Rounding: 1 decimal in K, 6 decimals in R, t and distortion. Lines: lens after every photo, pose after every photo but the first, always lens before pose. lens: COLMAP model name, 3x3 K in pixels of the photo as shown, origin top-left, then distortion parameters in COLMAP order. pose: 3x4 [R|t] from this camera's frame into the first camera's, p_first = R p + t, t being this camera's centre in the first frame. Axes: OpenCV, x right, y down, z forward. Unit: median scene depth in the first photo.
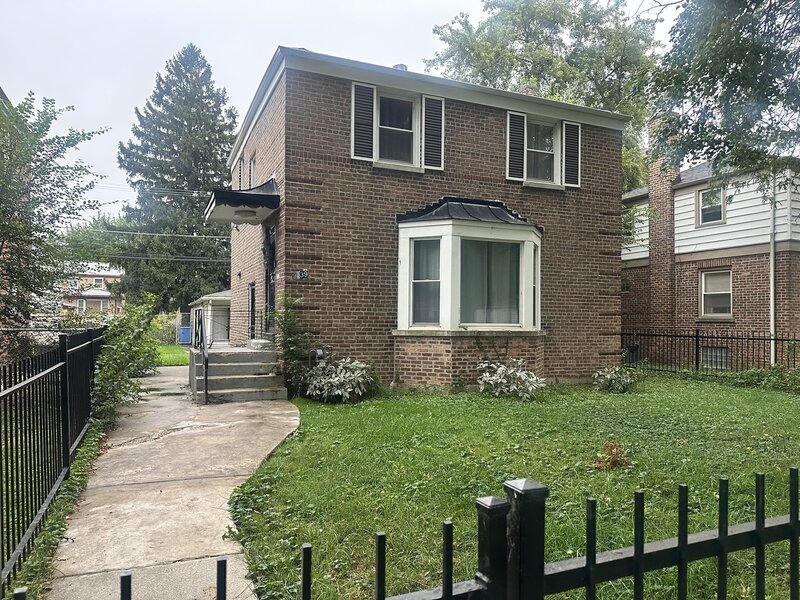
lens RADIAL K [[568.0, 0, 398.9], [0, 568.0, 302.0], [0, 0, 1]] dist [0.028026, -0.001168]
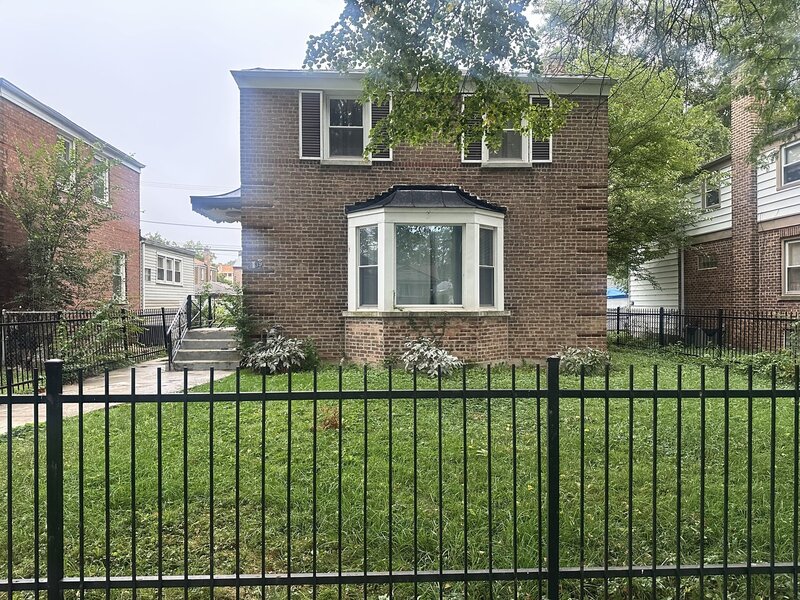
lens RADIAL K [[568.0, 0, 401.7], [0, 568.0, 301.2], [0, 0, 1]] dist [0.028026, -0.001168]
pose [[0.939830, -0.013391, -0.341379, 0.468883], [0.021955, 0.999533, 0.021234, 0.008325], [0.340936, -0.027452, 0.939686, 0.003675]]
